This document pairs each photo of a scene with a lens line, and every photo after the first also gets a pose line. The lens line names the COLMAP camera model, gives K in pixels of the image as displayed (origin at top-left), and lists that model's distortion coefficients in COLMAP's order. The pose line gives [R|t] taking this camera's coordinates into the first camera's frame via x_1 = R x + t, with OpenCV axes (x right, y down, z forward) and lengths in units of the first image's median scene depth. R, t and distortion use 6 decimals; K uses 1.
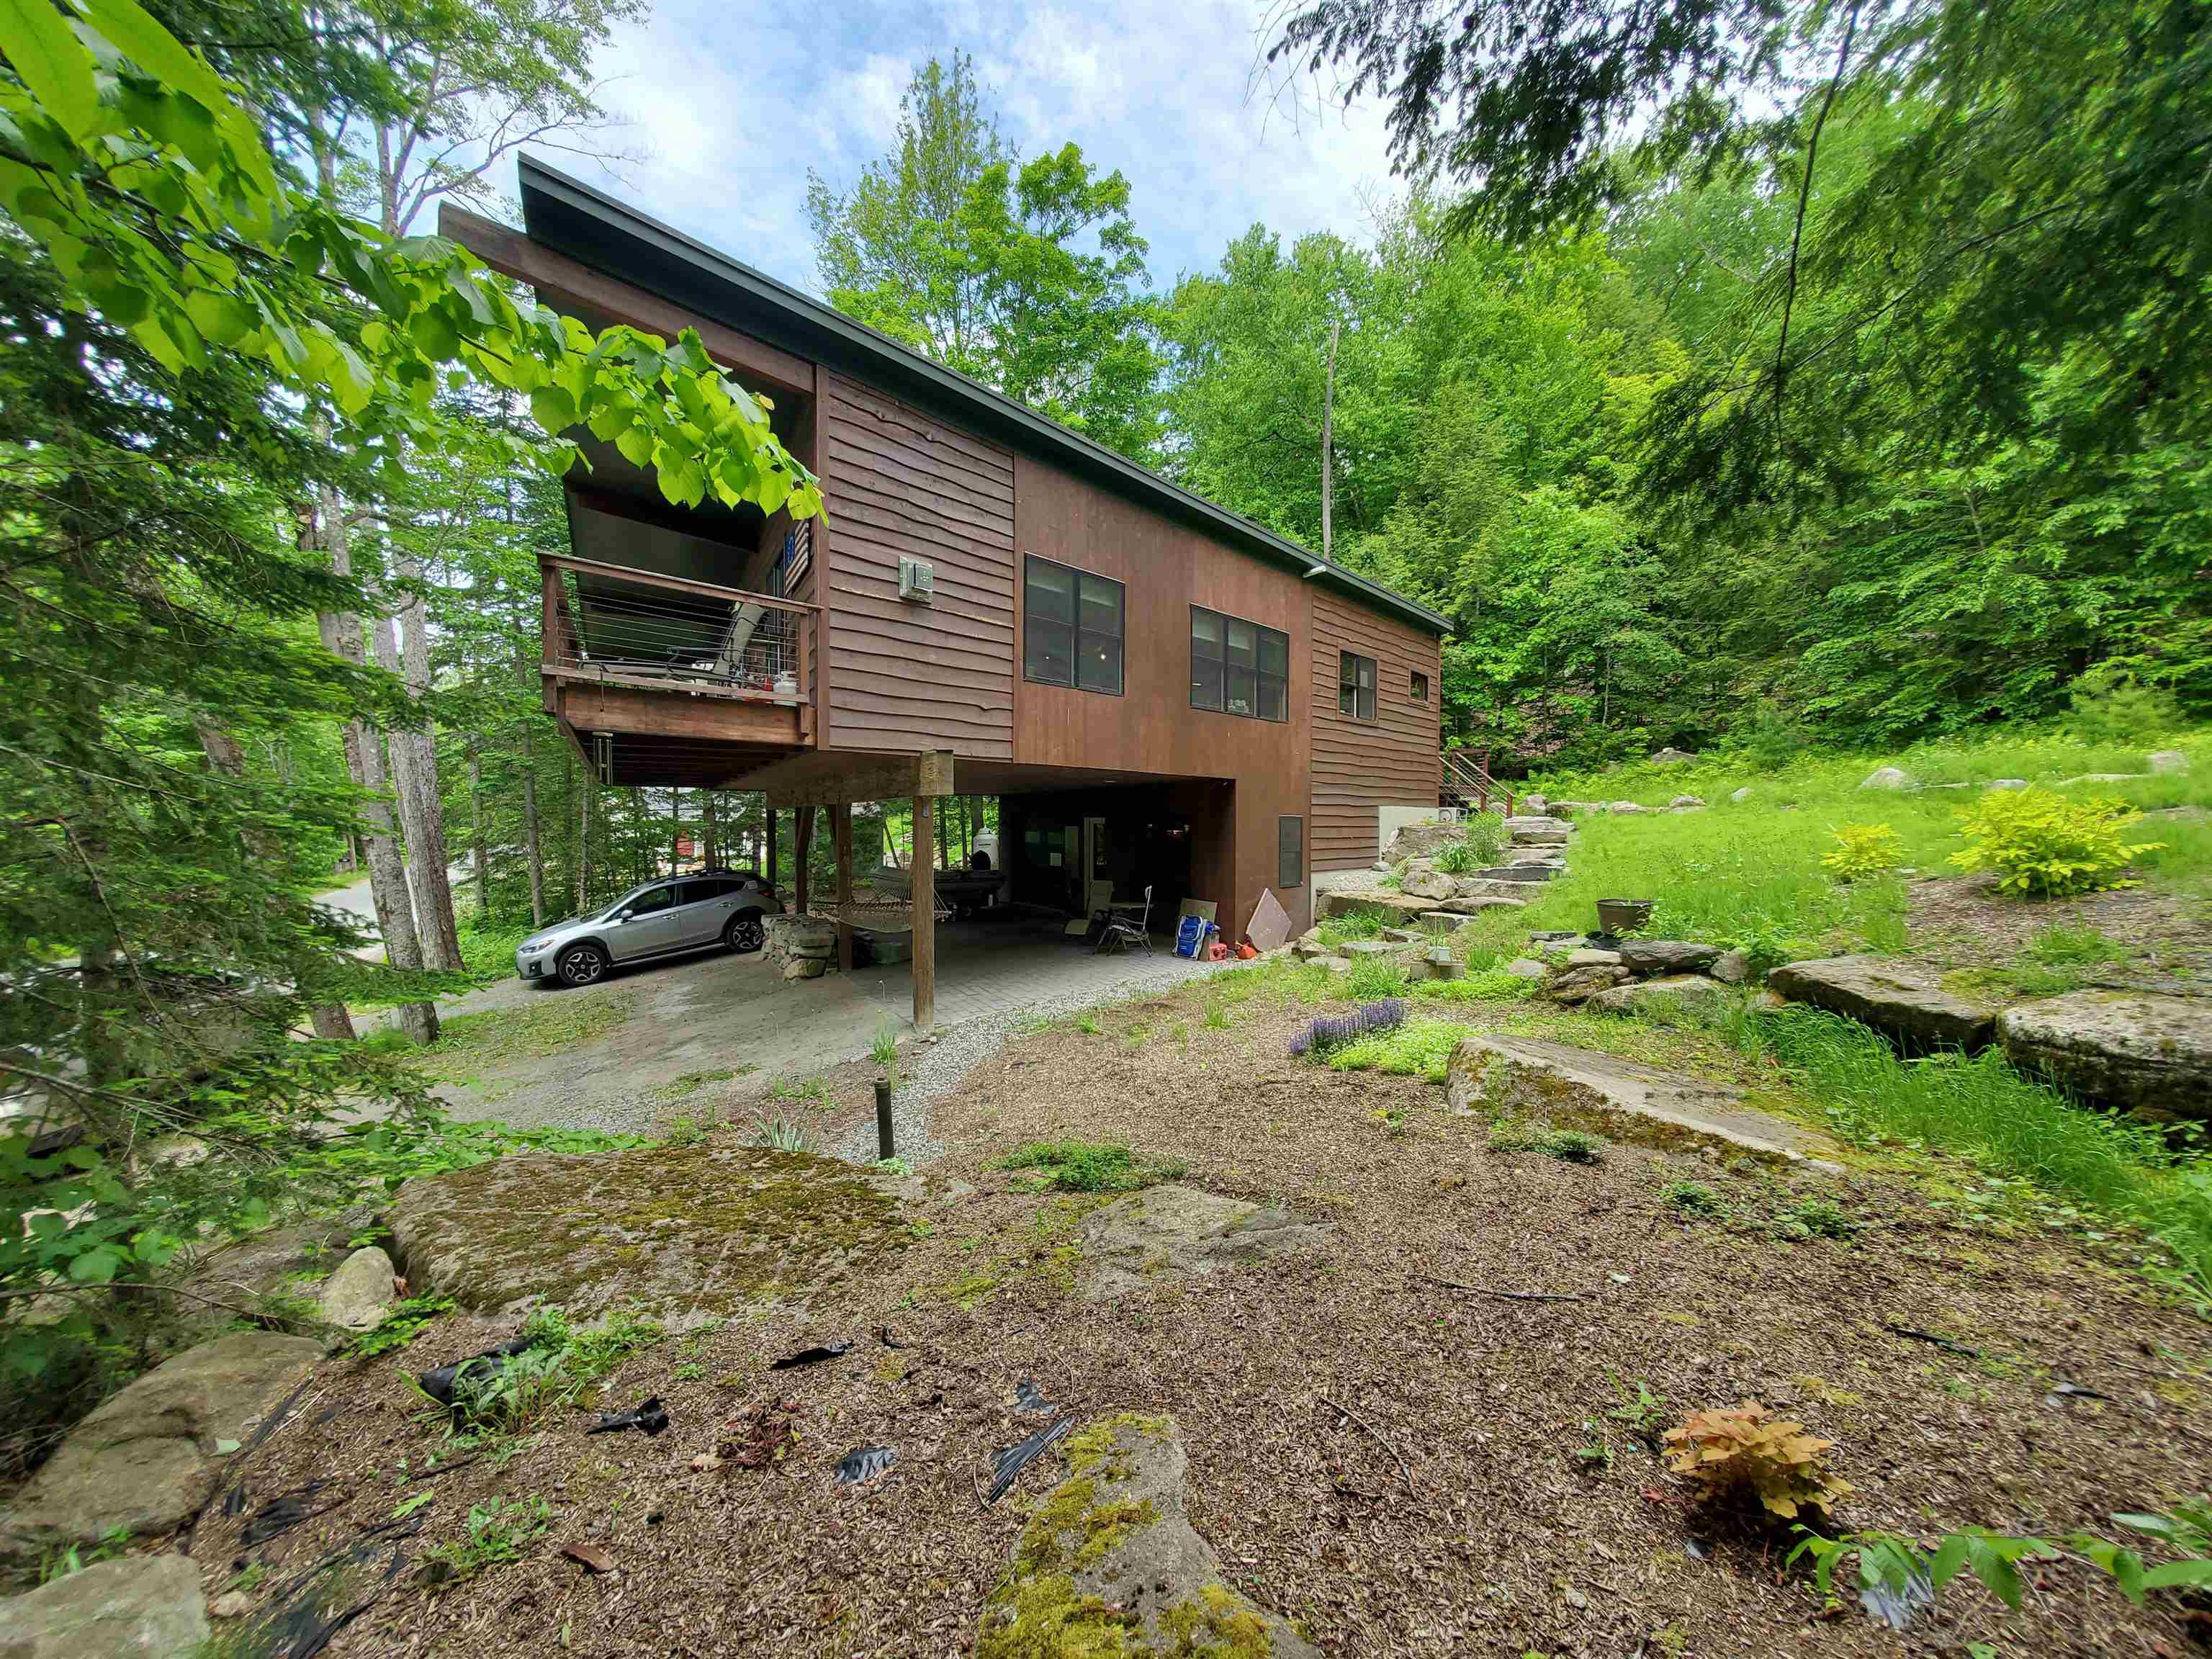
lens RADIAL K [[874.9, 0, 1111.2], [0, 874.9, 821.9], [0, 0, 1]] dist [0.007337, -0.002399]
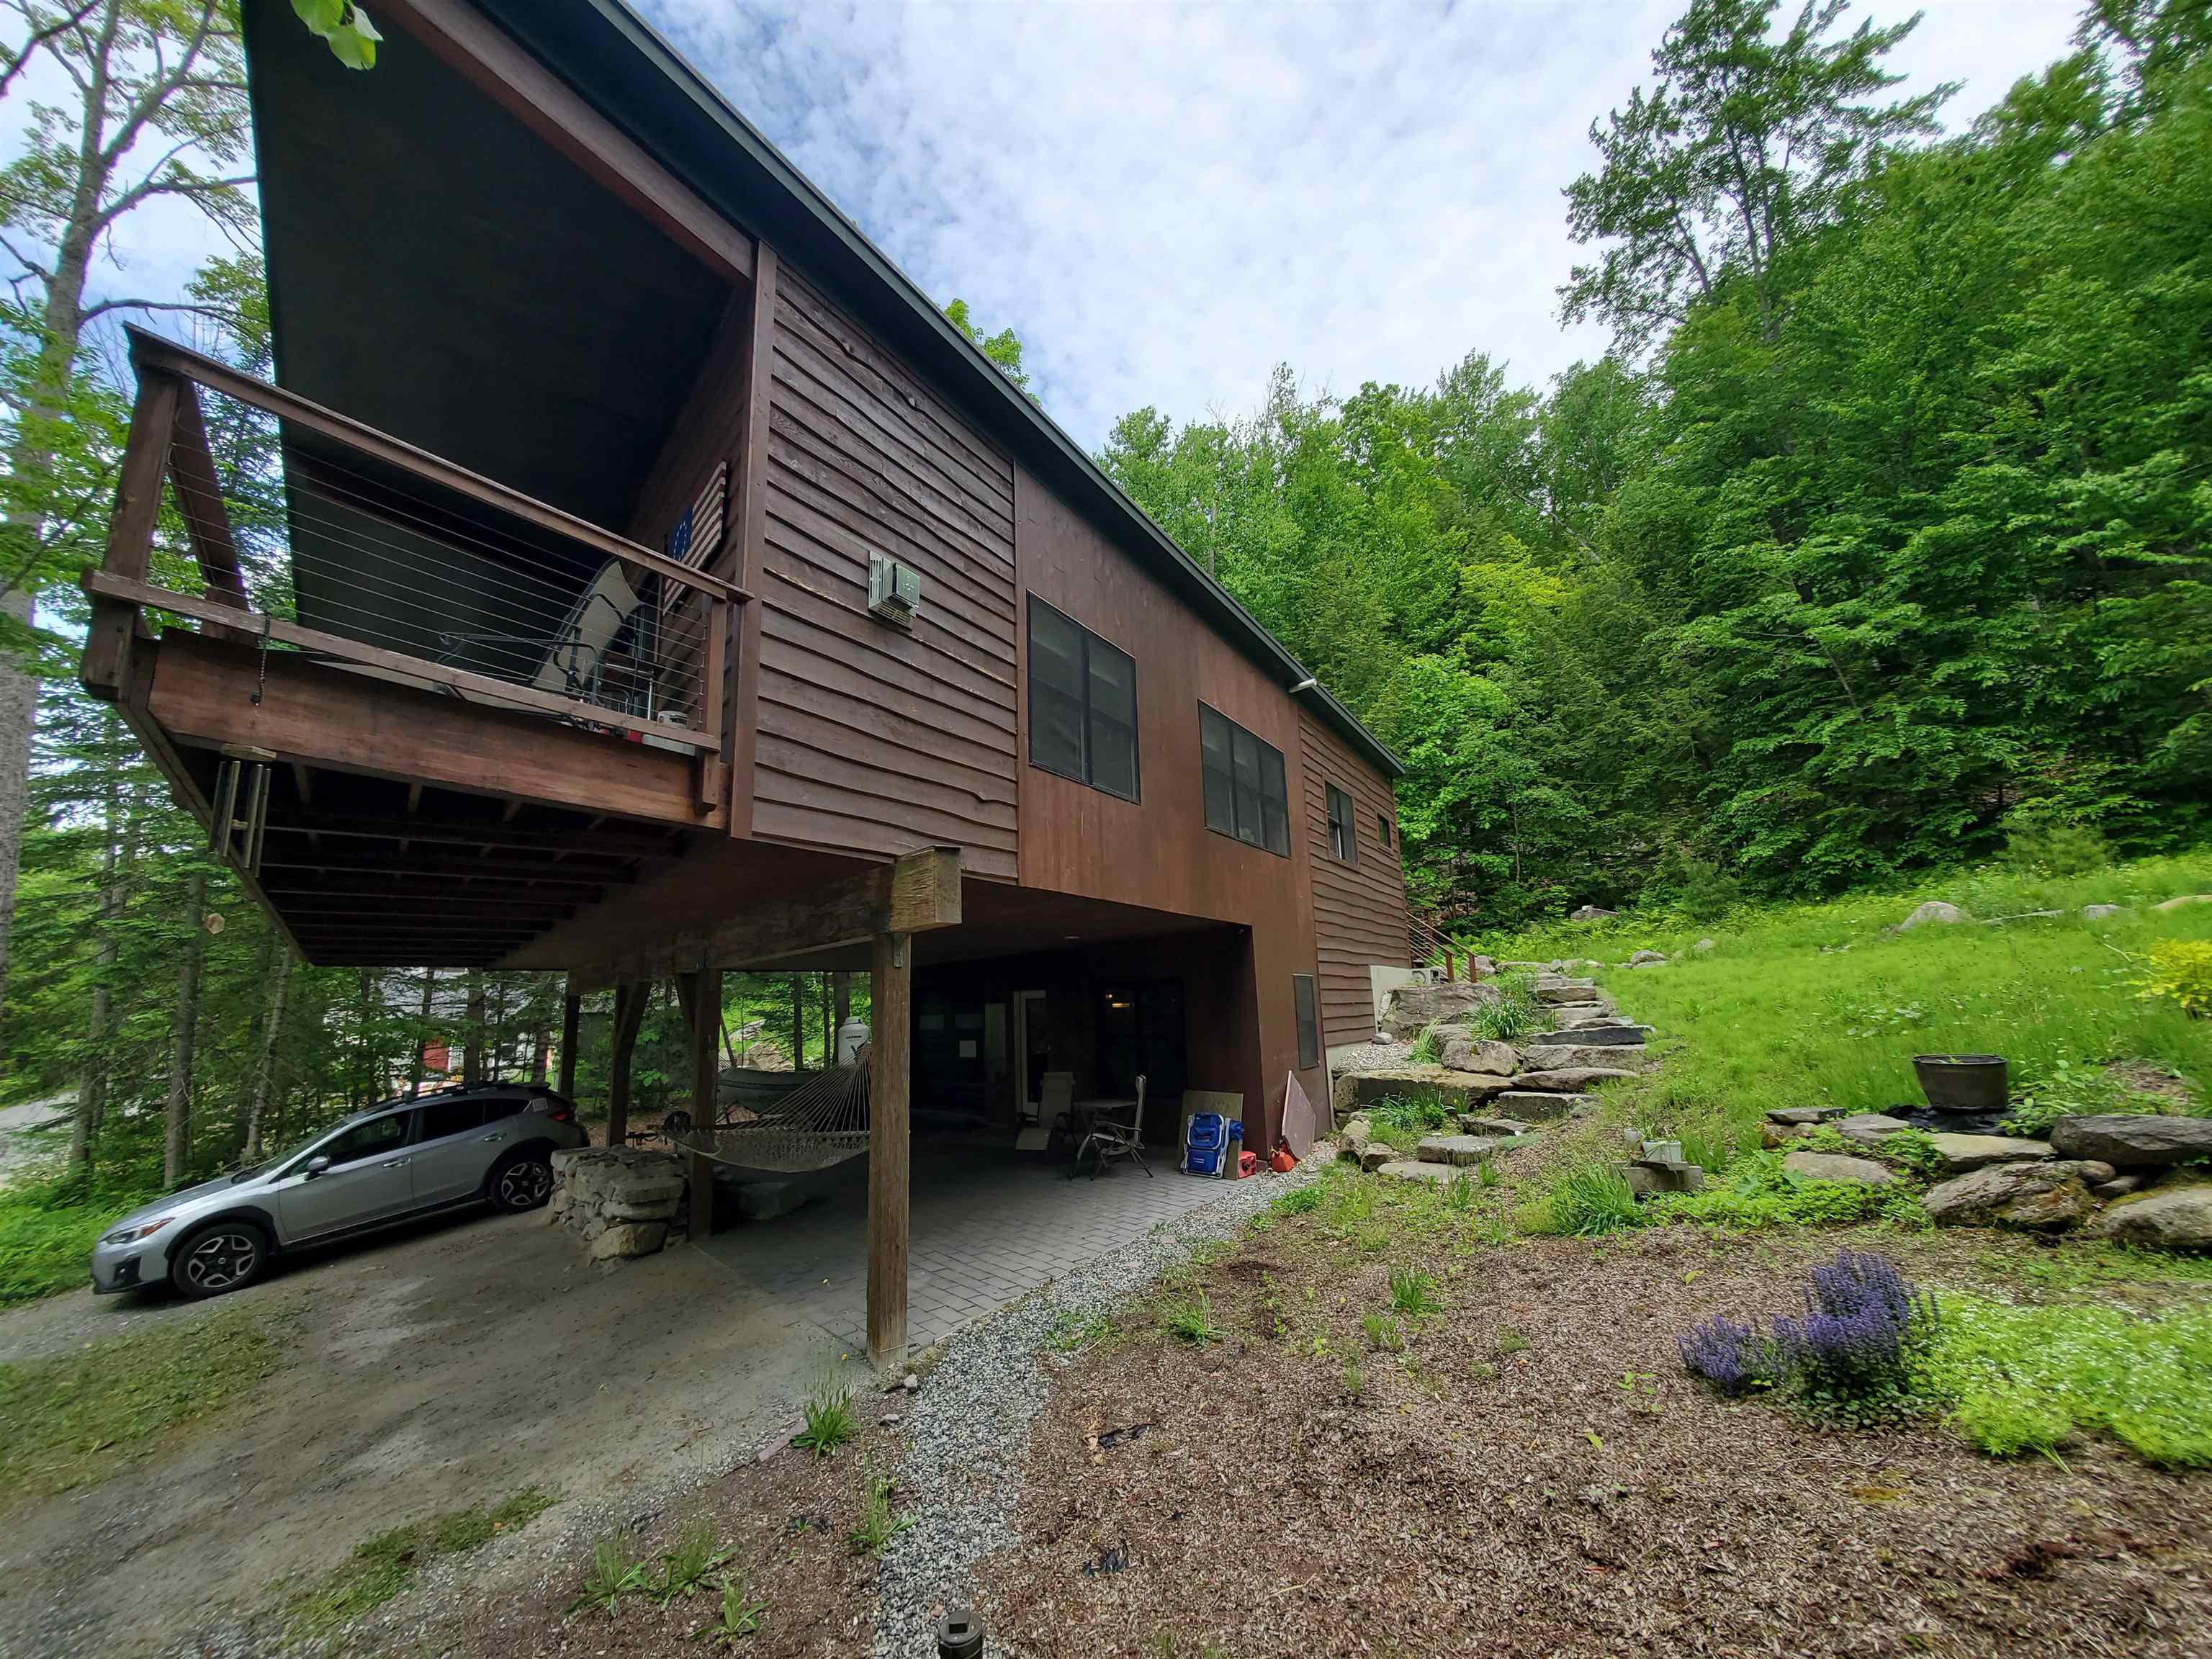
lens RADIAL K [[874.9, 0, 1108.1], [0, 874.9, 835.8], [0, 0, 1]] dist [0.007337, -0.002399]
pose [[0.982068, 0.002377, 0.188514, -0.118538], [0.035164, 0.980065, -0.195542, 0.018241], [-0.185220, 0.198665, 0.962406, 0.247581]]
